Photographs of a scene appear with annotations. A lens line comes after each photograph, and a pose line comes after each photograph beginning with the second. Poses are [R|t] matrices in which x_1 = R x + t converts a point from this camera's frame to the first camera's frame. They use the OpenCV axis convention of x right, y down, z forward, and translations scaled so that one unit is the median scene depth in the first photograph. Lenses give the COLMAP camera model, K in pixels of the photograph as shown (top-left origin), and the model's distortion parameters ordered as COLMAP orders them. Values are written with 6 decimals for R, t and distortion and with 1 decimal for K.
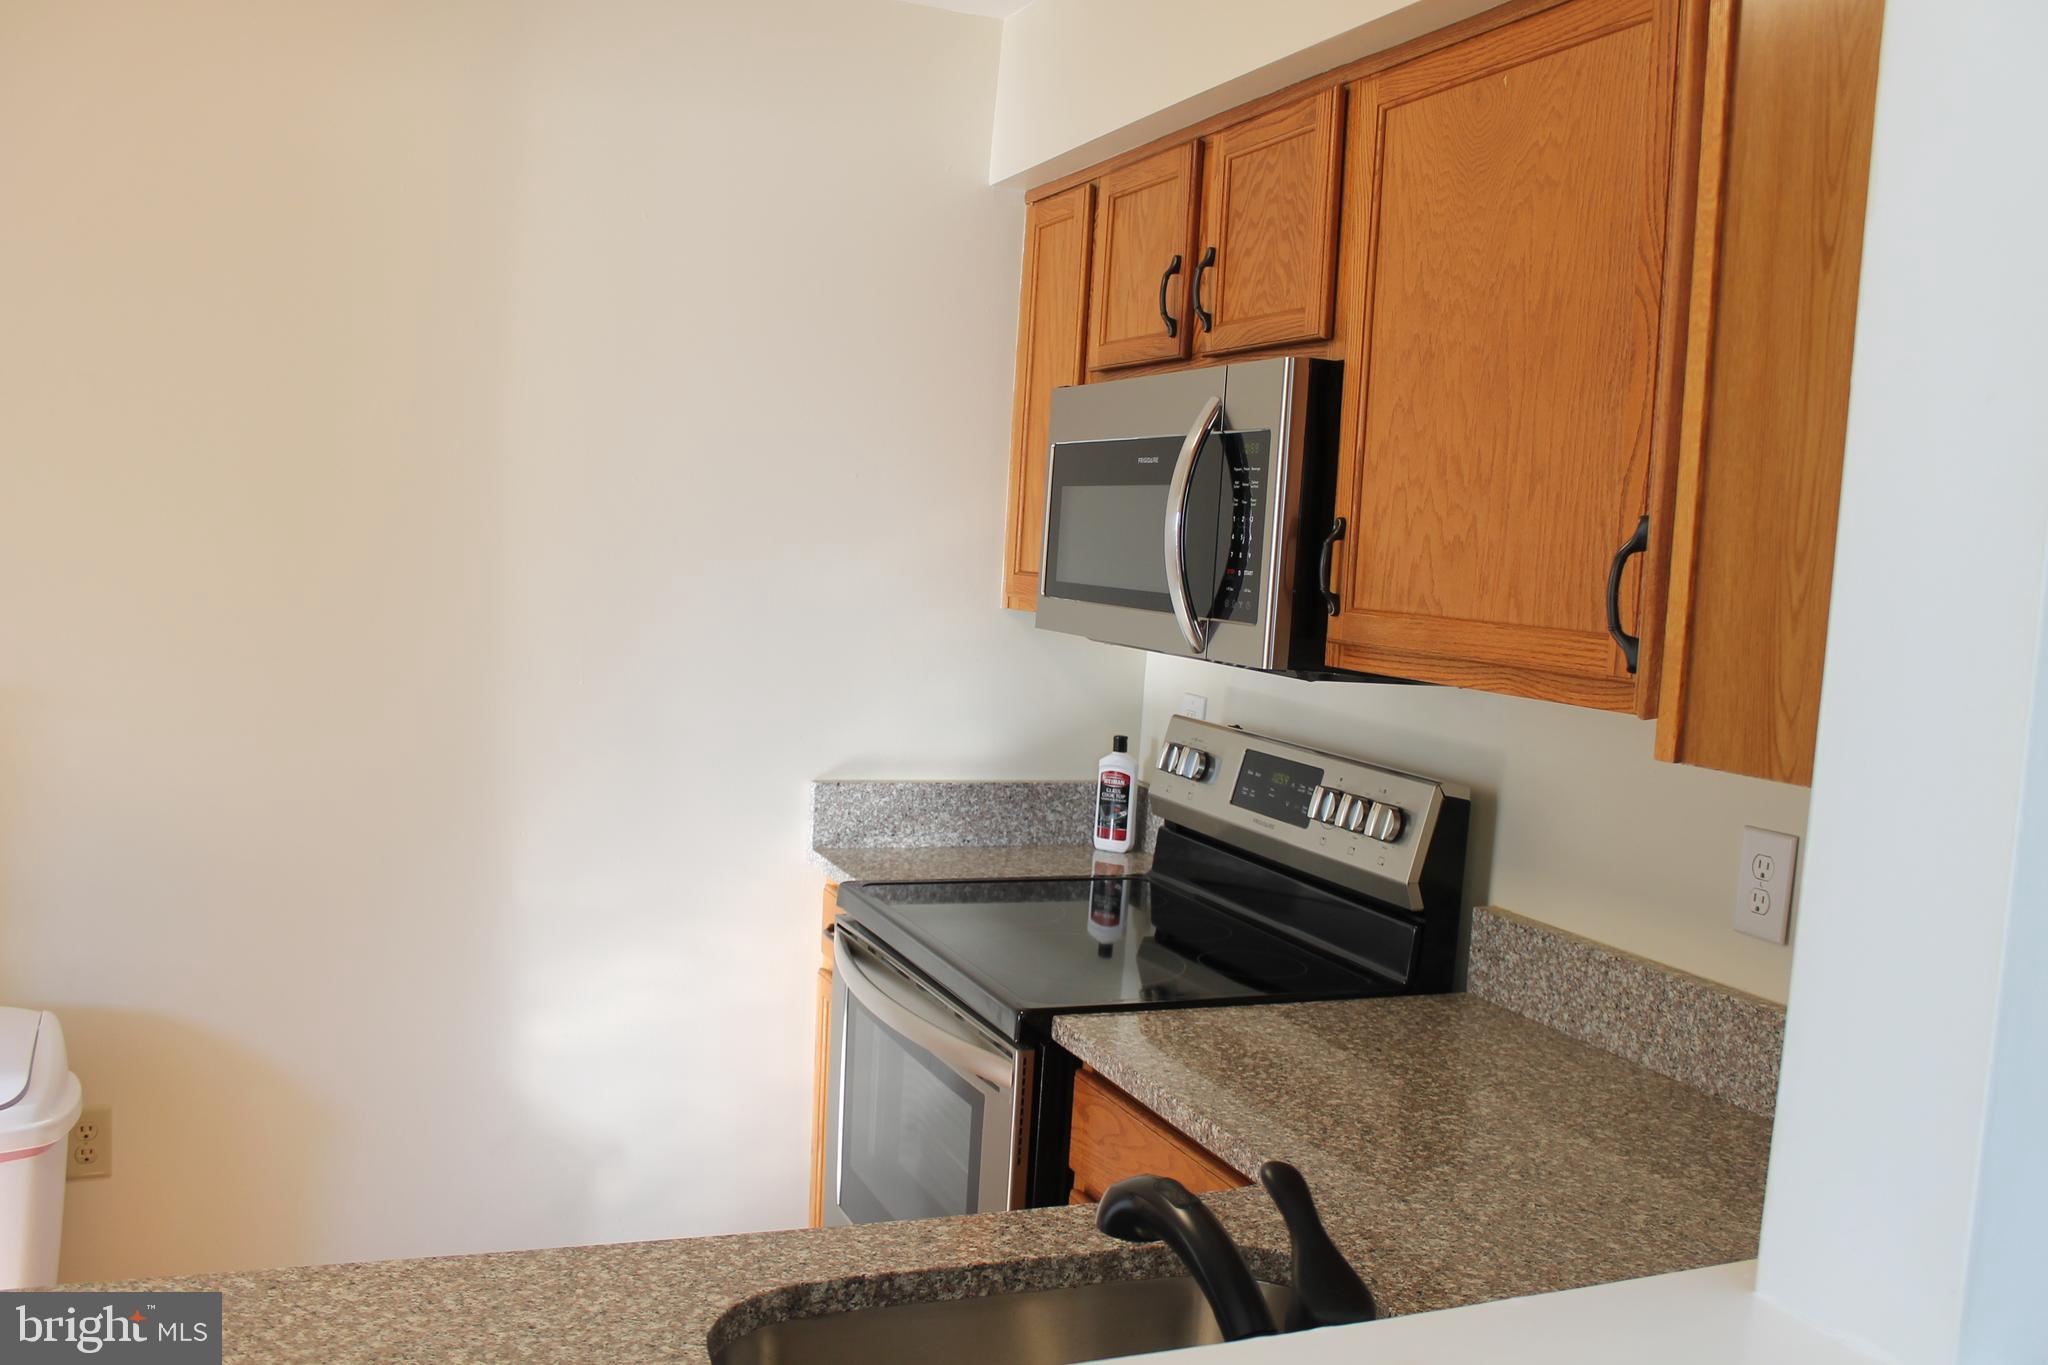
lens RADIAL K [[1733.1, 0, 1024.0], [0, 1733.1, 682.5], [0, 0, 1]] dist [-0.172189, 0.158150]
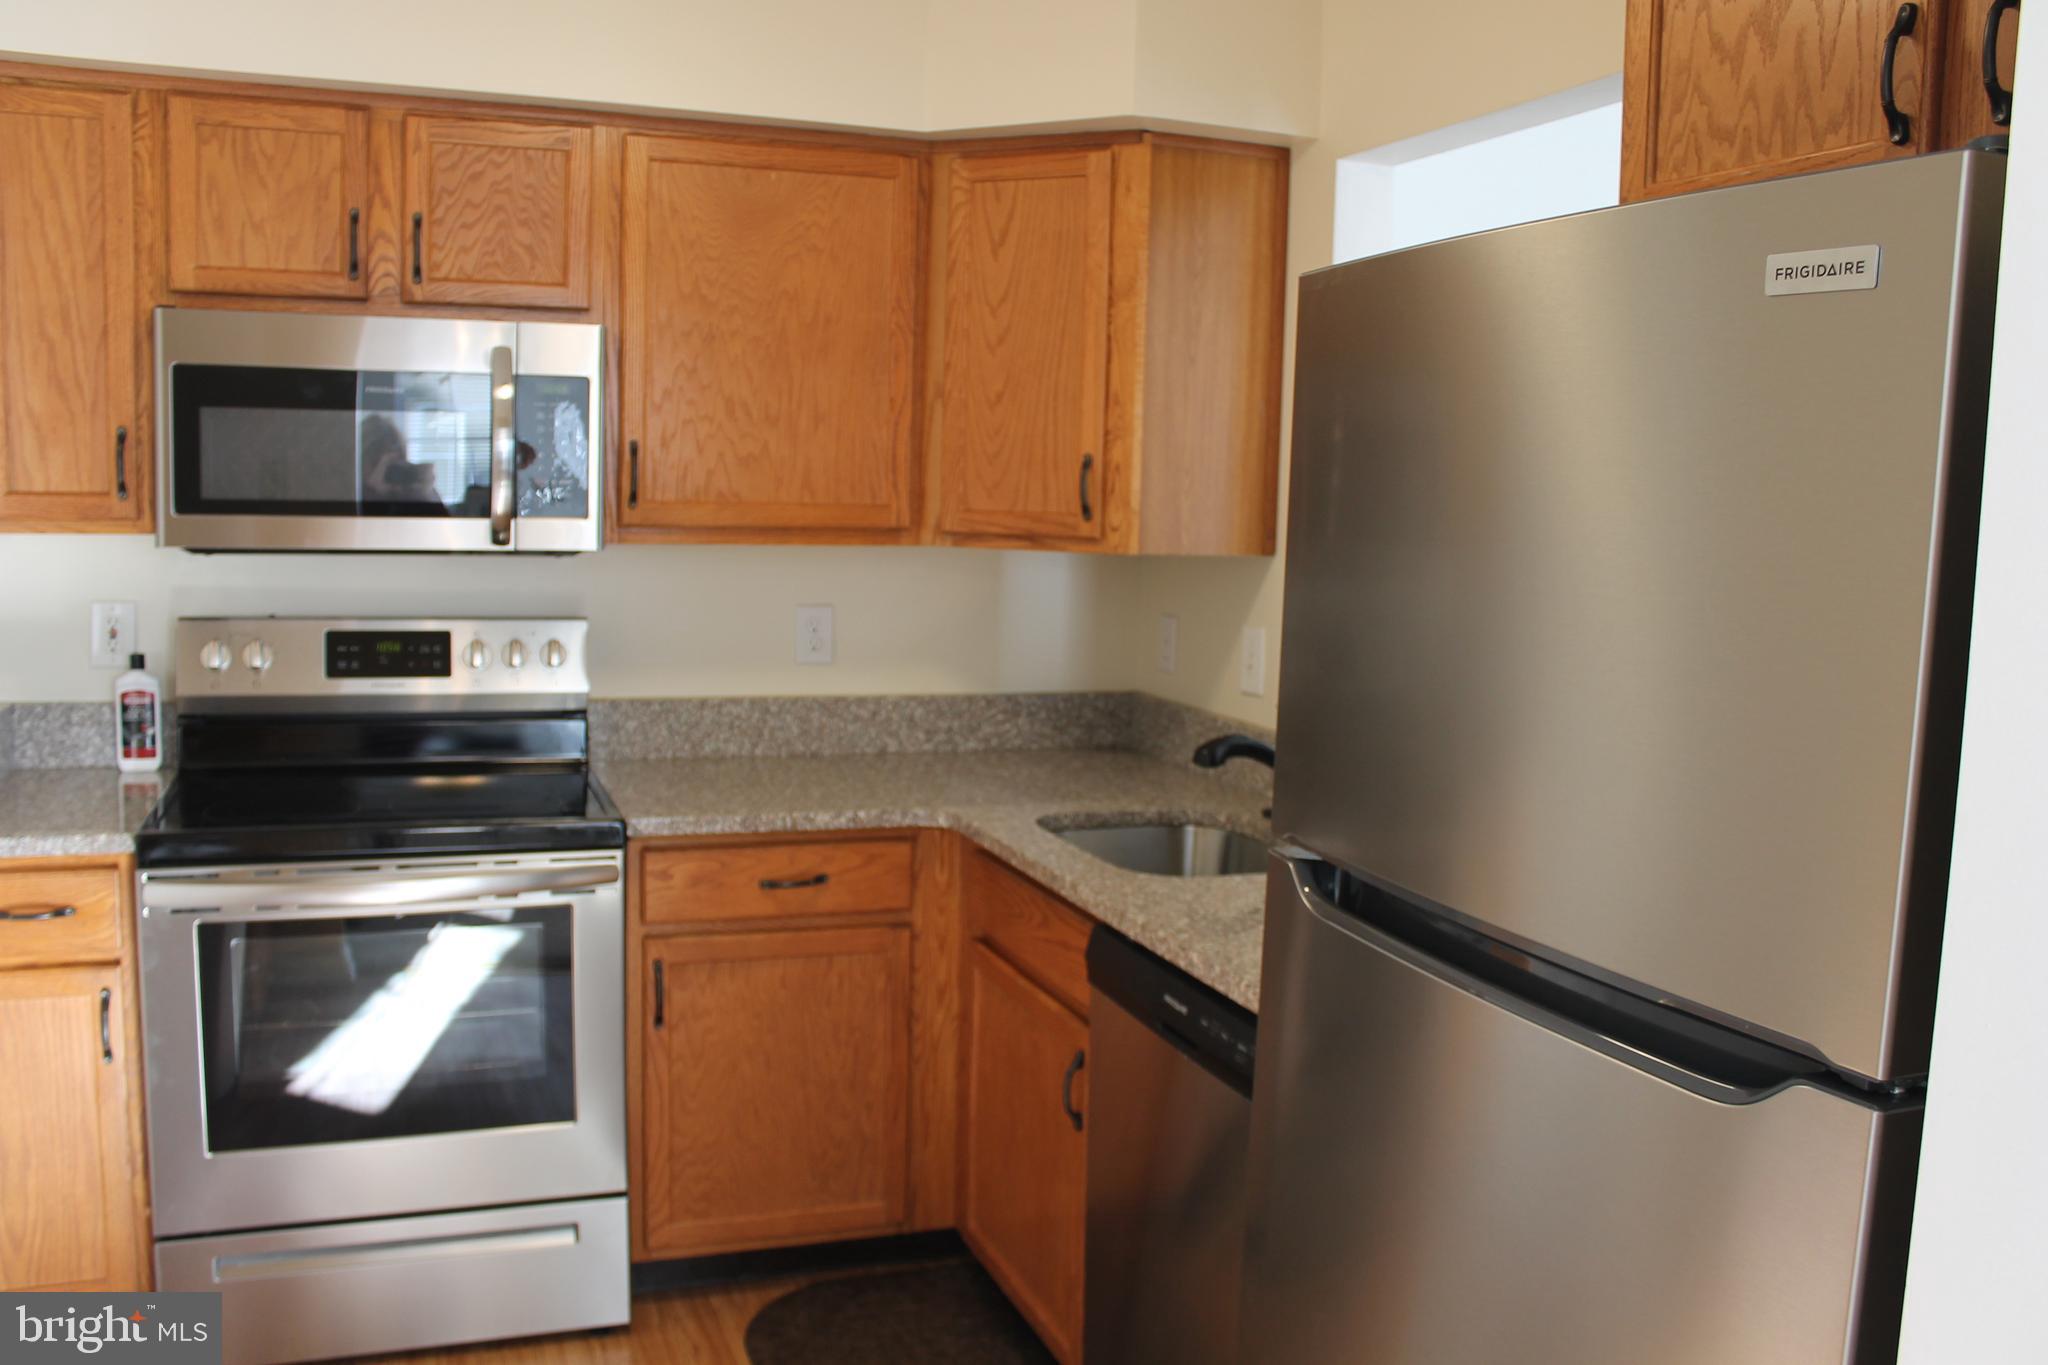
lens RADIAL K [[1733.1, 0, 1024.0], [0, 1733.1, 682.5], [0, 0, 1]] dist [-0.172189, 0.158150]
pose [[0.039717, -0.174591, 0.983840, -1.350209], [0.055611, 0.983477, 0.172282, -0.133923], [-0.997662, 0.047870, 0.048770, 0.651189]]
